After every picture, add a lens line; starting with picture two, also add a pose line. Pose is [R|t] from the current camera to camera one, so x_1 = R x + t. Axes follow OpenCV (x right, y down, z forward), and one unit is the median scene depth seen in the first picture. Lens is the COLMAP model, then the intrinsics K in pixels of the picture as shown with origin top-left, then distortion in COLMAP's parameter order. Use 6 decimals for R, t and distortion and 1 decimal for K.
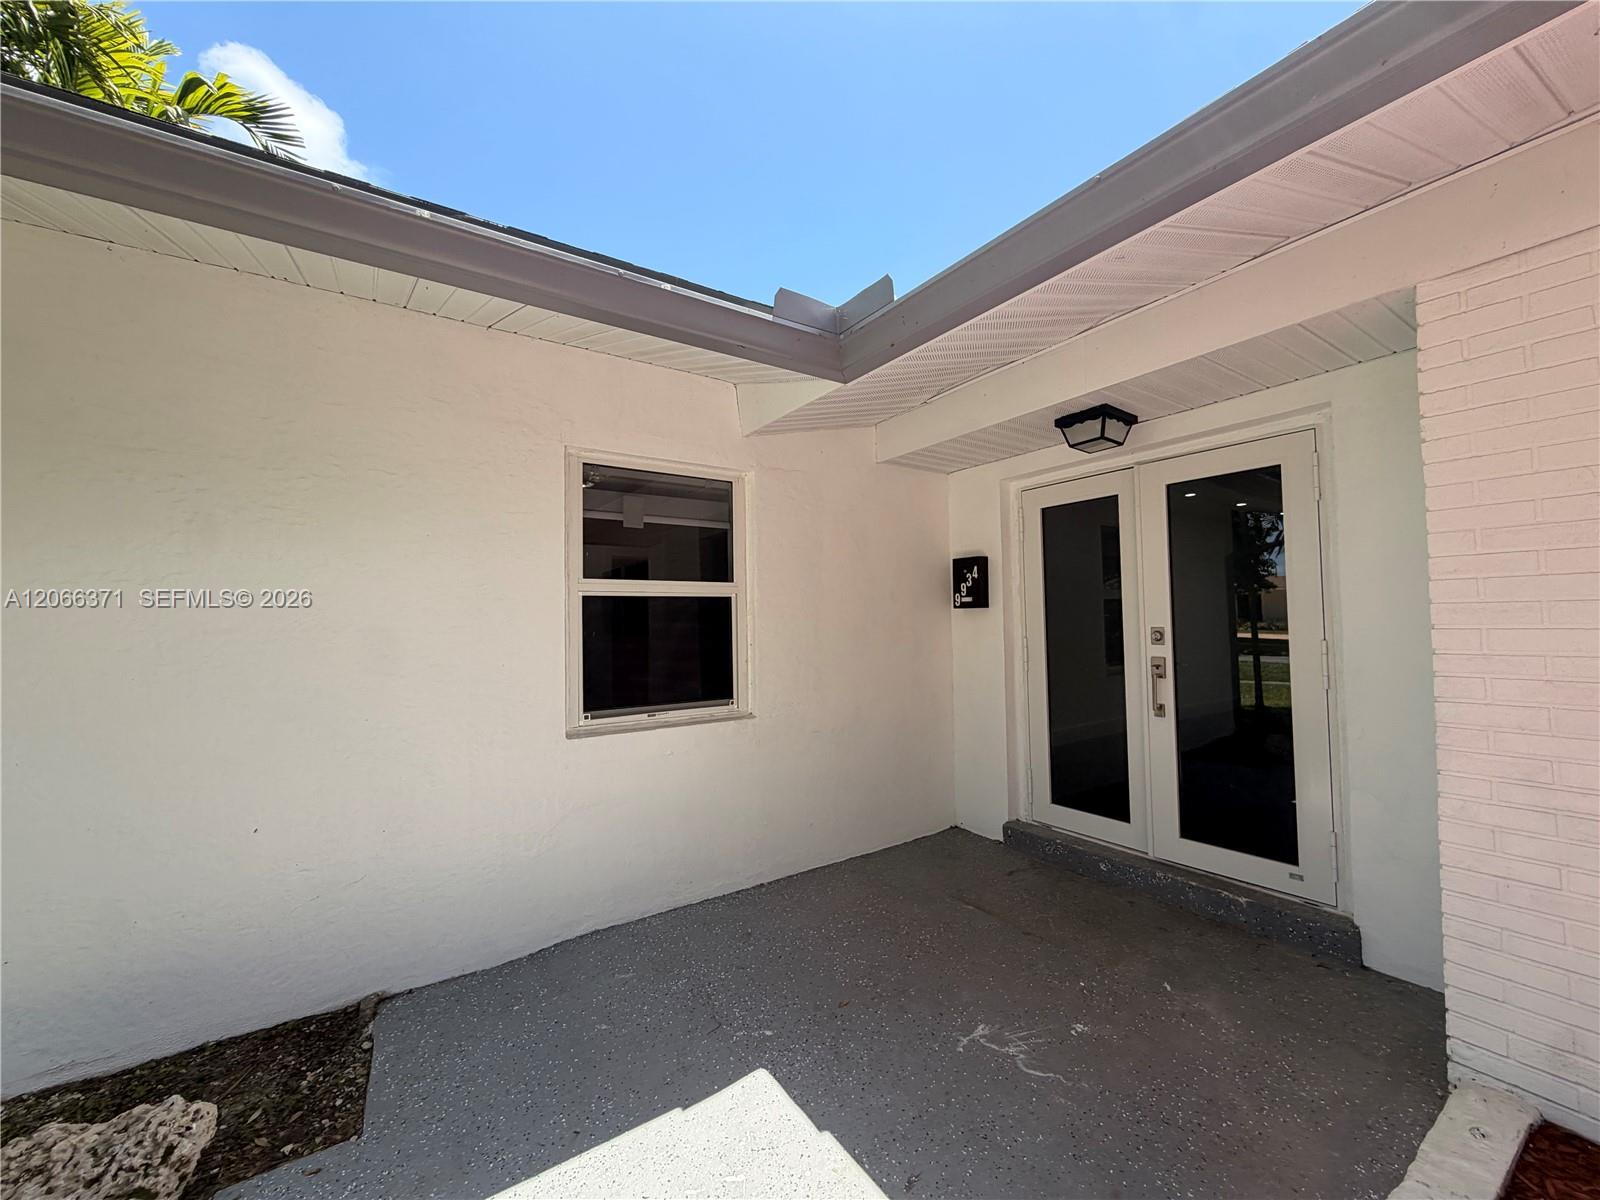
lens RADIAL K [[630.5, 0, 800.0], [0, 630.5, 600.0], [0, 0, 1]] dist [0.001141, 0.000113]
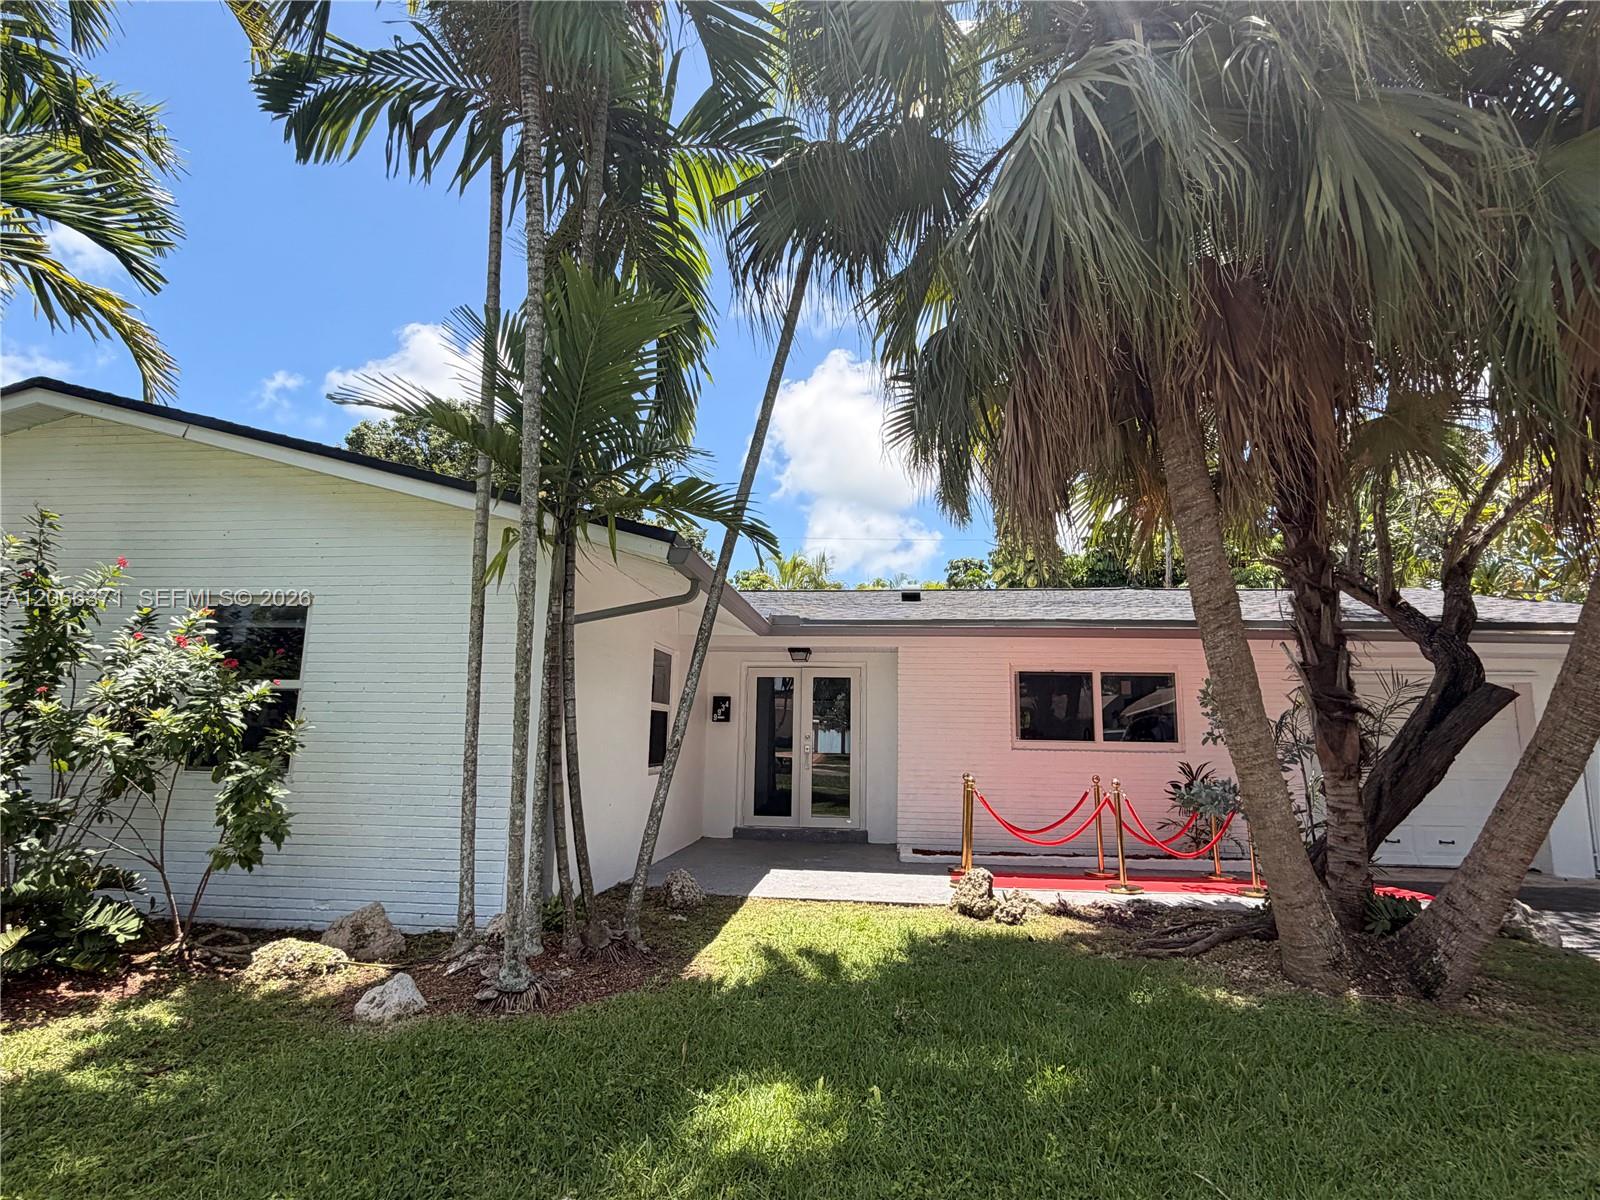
lens RADIAL K [[832.8, 0, 808.2], [0, 832.8, 597.7], [0, 0, 1]] dist [-0.000674, 0.000302]
pose [[0.646750, 0.141539, 0.749454, -1.733897], [-0.054437, 0.988690, -0.139743, -0.023981], [-0.760757, 0.049580, 0.647140, -1.020942]]
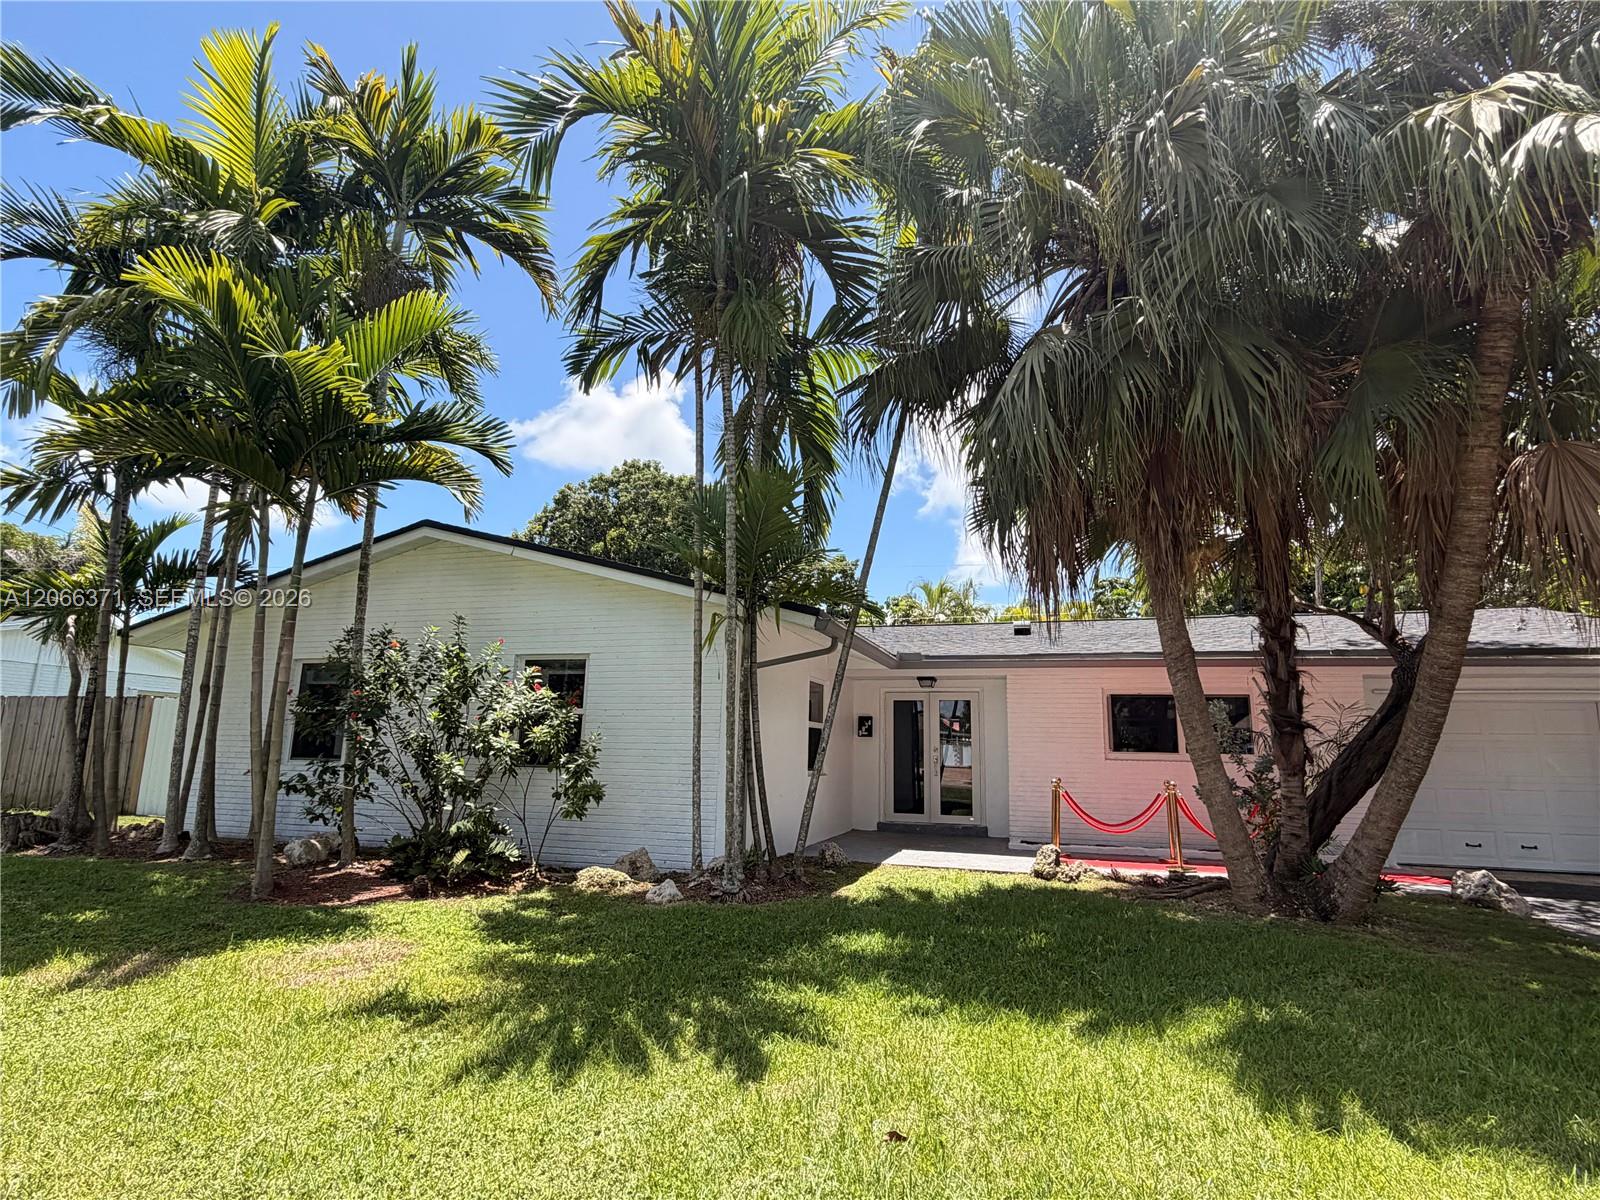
lens RADIAL K [[832.8, 0, 808.2], [0, 832.8, 597.7], [0, 0, 1]] dist [-0.000674, 0.000302]
pose [[0.779921, 0.134348, 0.611289, -2.170120], [-0.052556, 0.987298, -0.149933, -0.026878], [-0.623668, 0.084809, 0.777075, -1.587428]]
